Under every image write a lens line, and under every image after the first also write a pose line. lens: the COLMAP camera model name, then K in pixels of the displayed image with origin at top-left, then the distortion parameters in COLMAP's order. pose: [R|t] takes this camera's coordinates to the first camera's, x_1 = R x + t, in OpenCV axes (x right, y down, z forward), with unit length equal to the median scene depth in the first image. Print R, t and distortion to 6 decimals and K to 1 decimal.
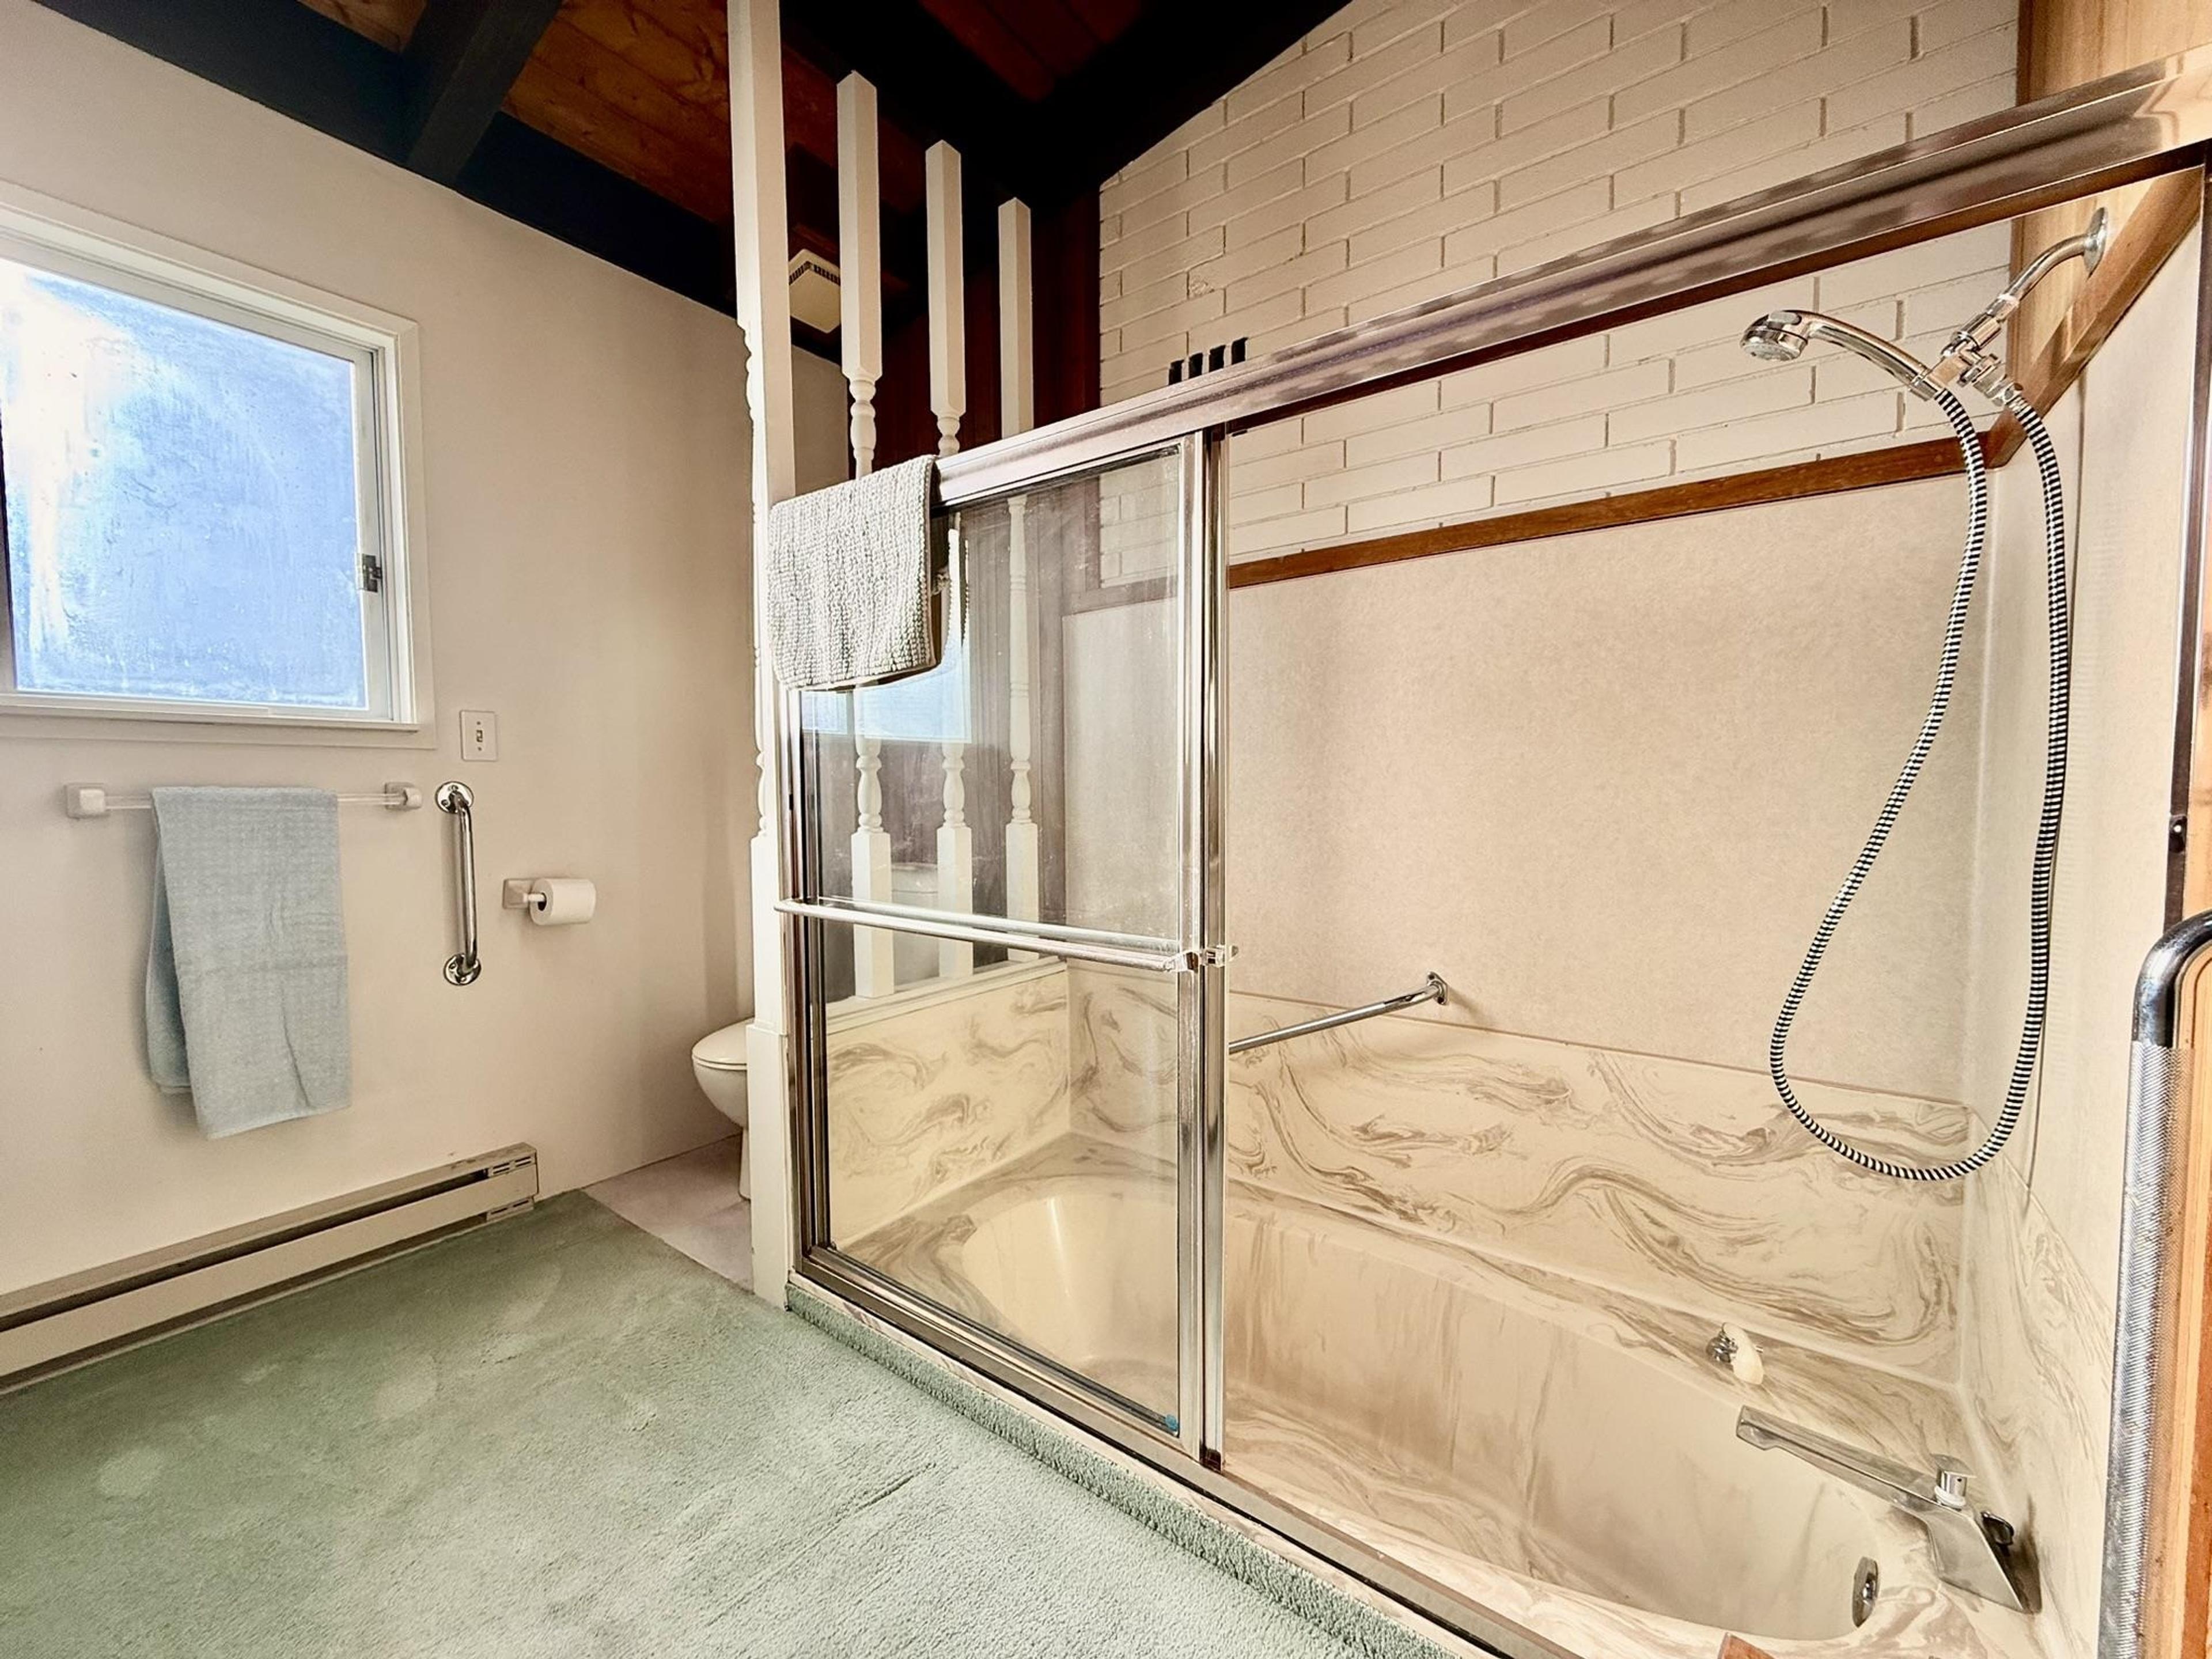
lens RADIAL K [[875.3, 0, 1097.5], [0, 875.3, 835.7], [0, 0, 1]] dist [-0.000713, 0.000179]
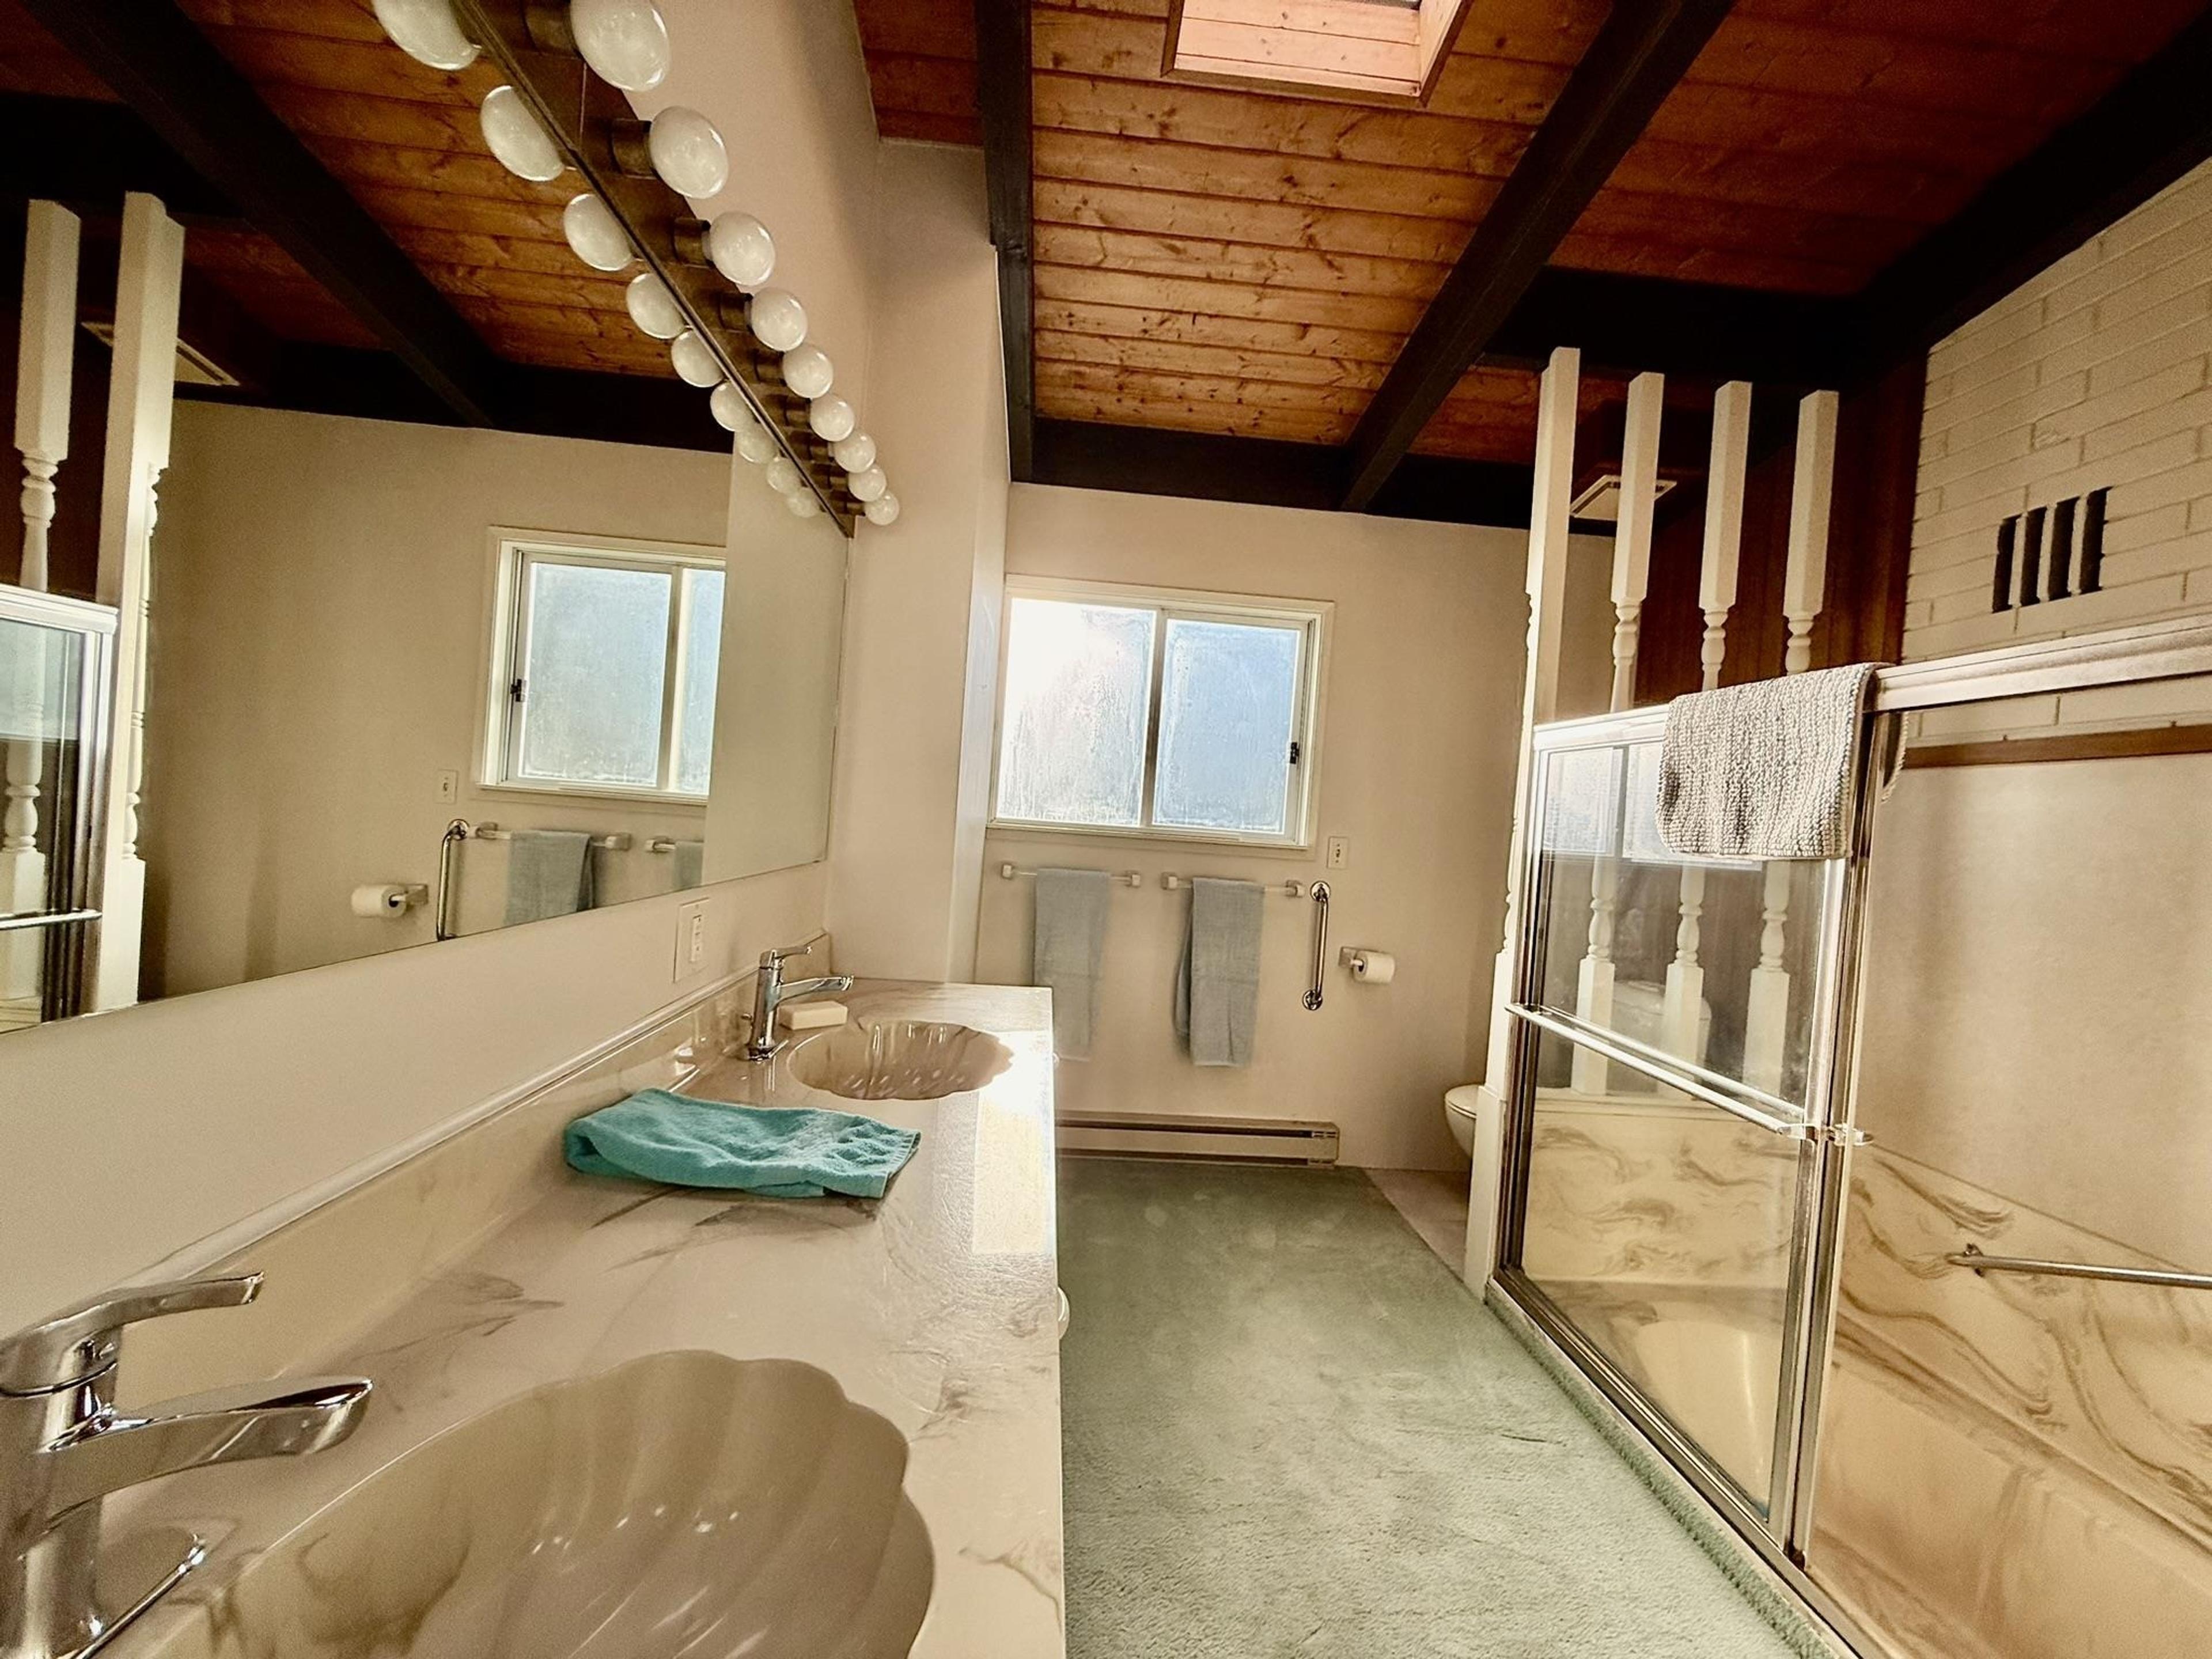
lens RADIAL K [[875.3, 0, 1097.5], [0, 875.3, 835.7], [0, 0, 1]] dist [-0.000713, 0.000179]
pose [[0.640077, 0.066024, -0.765469, 0.226980], [-0.114102, 0.993421, -0.009725, -0.087497], [0.759791, 0.093566, 0.643399, -0.357891]]
